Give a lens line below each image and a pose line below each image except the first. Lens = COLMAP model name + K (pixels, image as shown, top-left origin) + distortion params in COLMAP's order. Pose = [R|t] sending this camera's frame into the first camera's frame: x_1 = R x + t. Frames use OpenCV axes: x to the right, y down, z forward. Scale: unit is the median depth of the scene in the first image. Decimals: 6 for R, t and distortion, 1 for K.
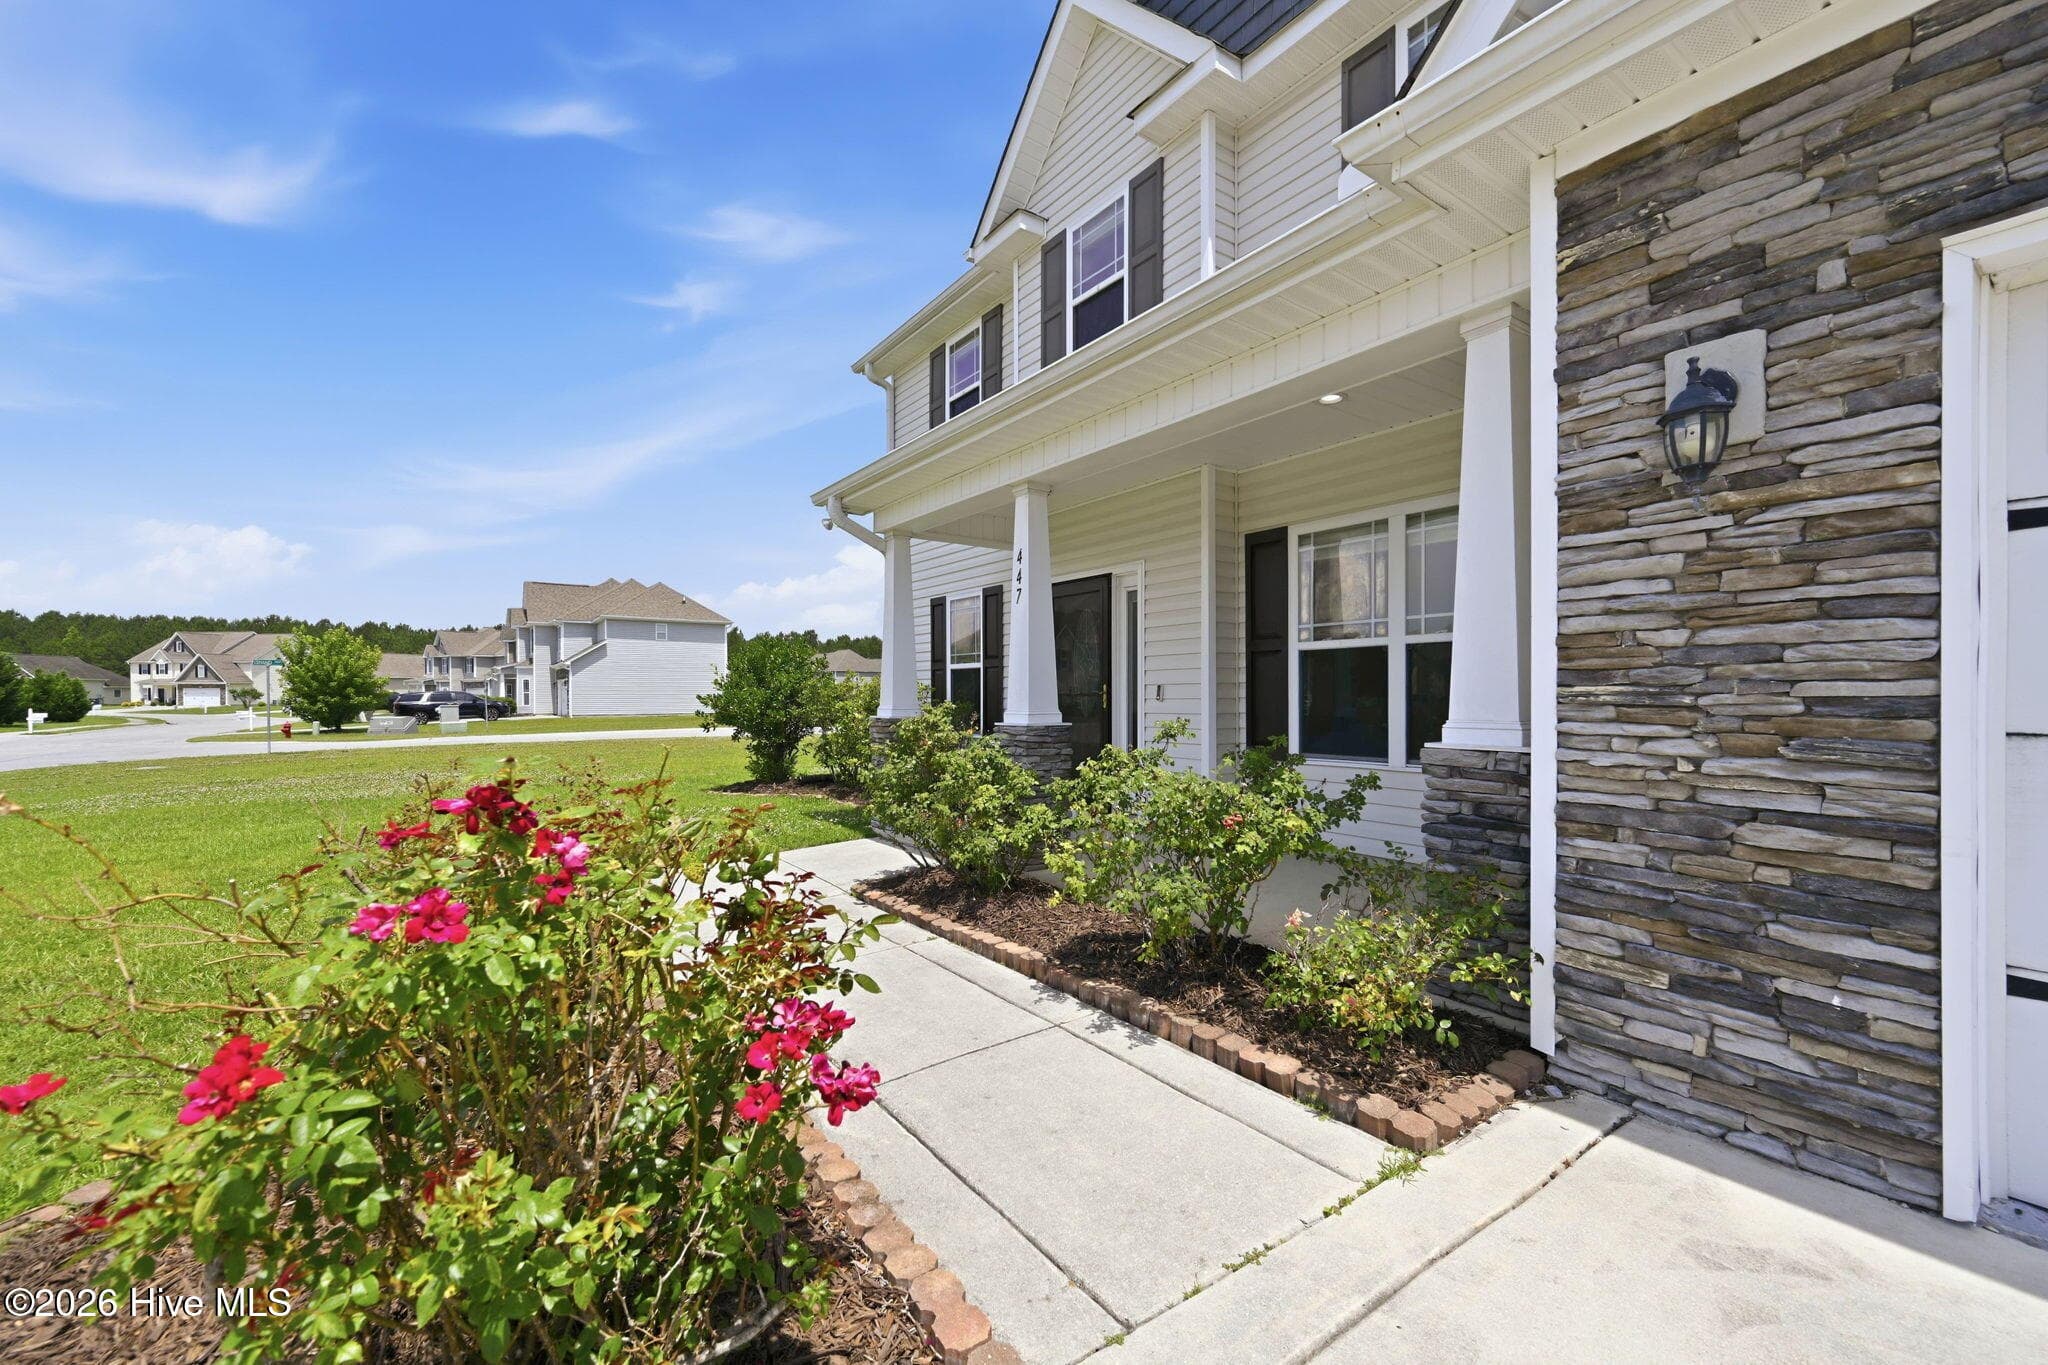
lens RADIAL K [[822.7, 0, 1026.5], [0, 822.7, 701.5], [0, 0, 1]] dist [-0.000232, -0.000067]
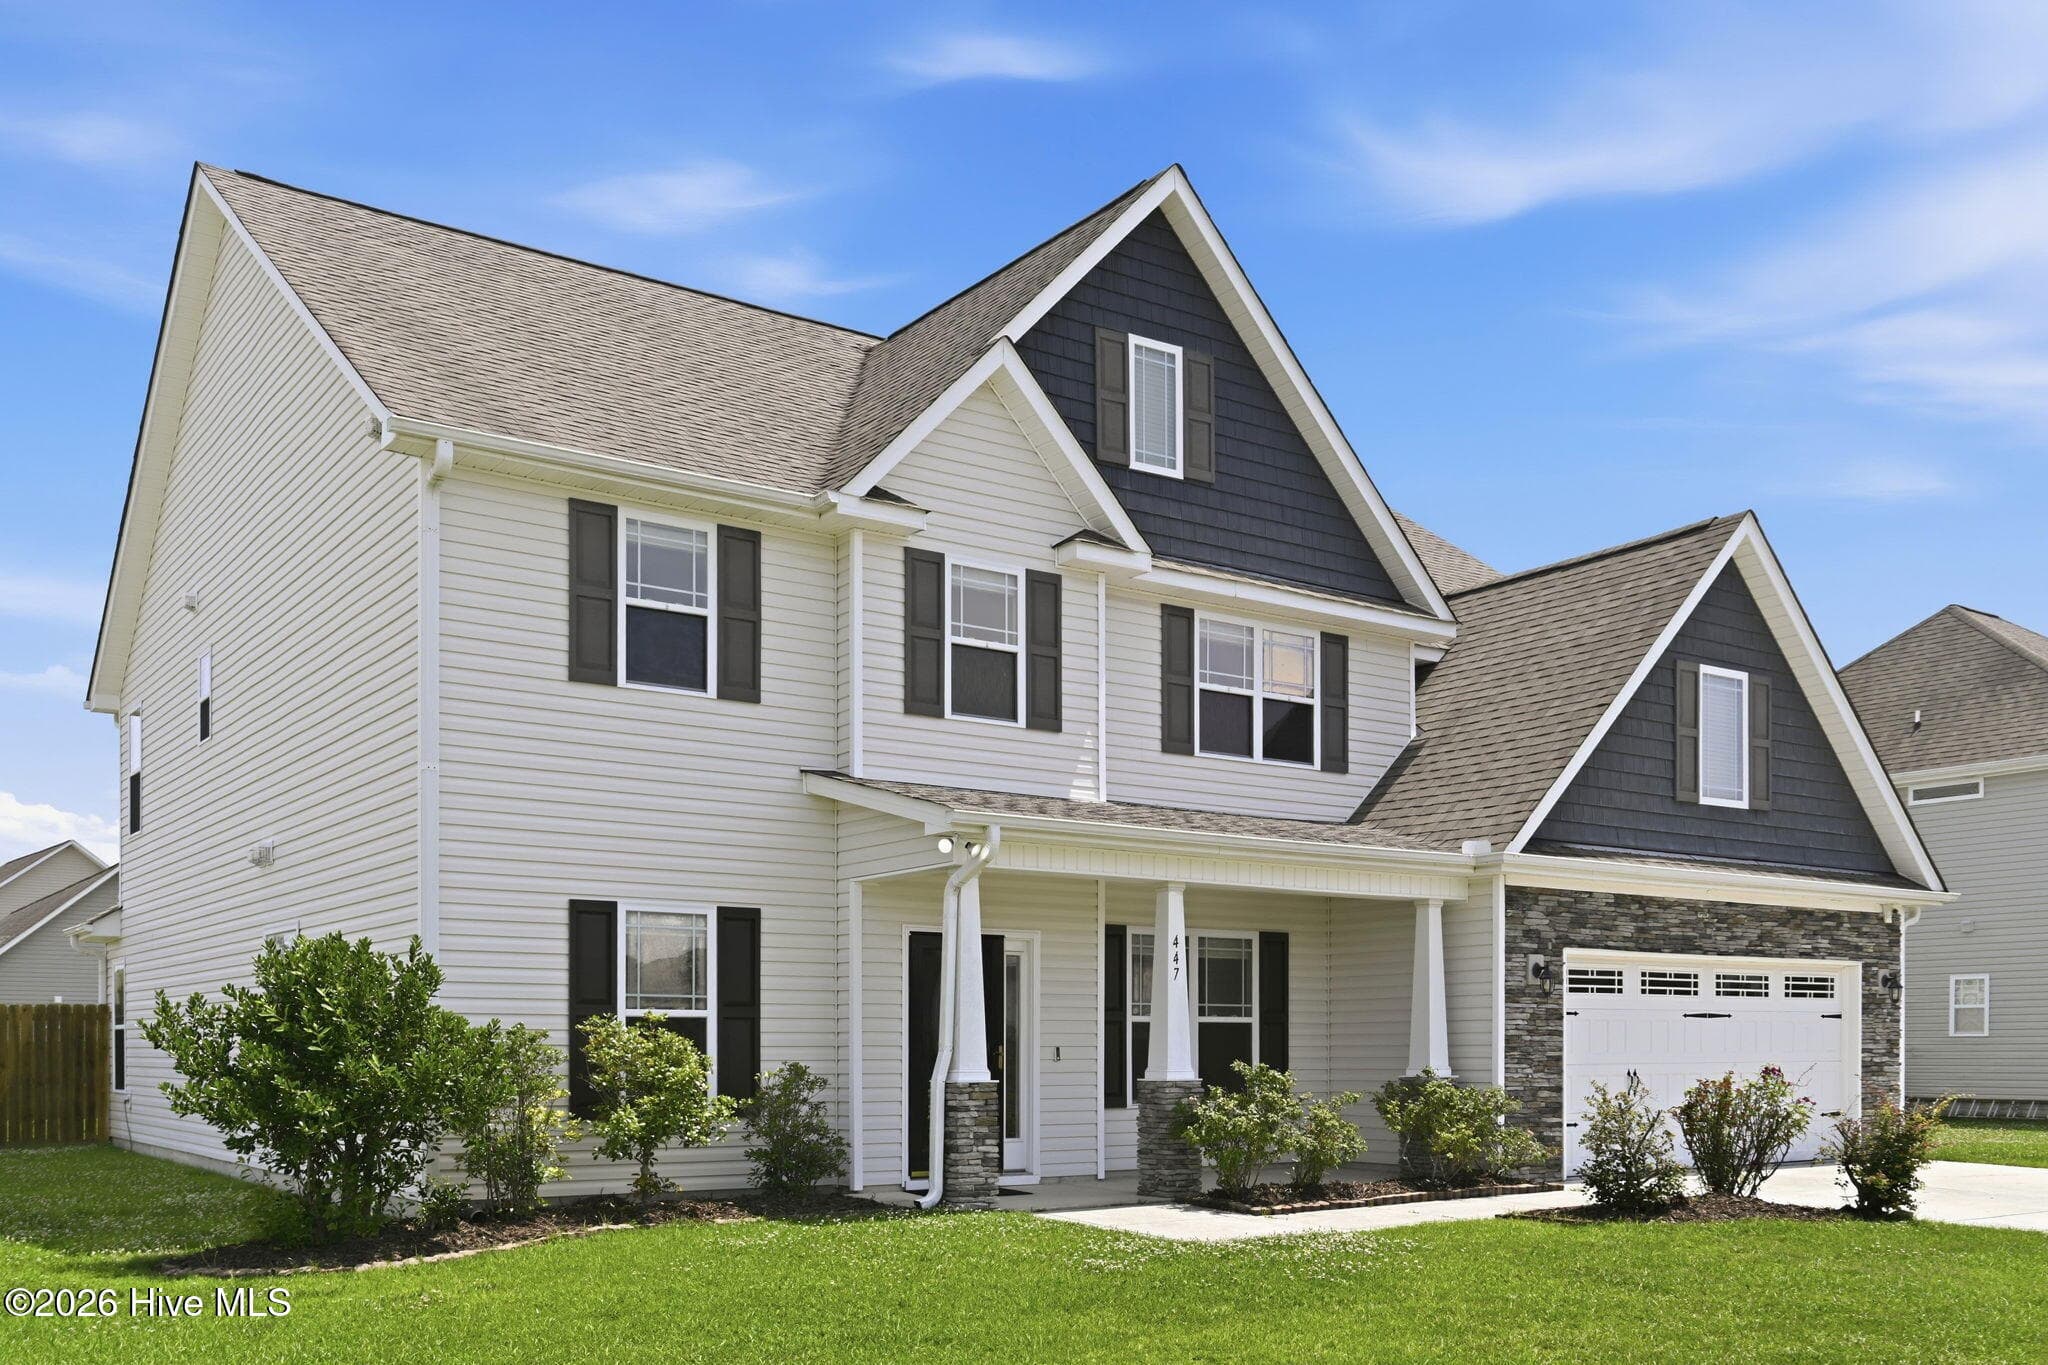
lens RADIAL K [[1889.5, 0, 945.7], [0, 1889.5, 1075.1], [0, 0, 1]] dist [0.011848, -0.250201]
pose [[0.033260, -0.008984, 0.999406, -6.616662], [0.008729, 0.999924, 0.008698, -0.015883], [-0.999409, 0.008434, 0.033336, 2.951889]]
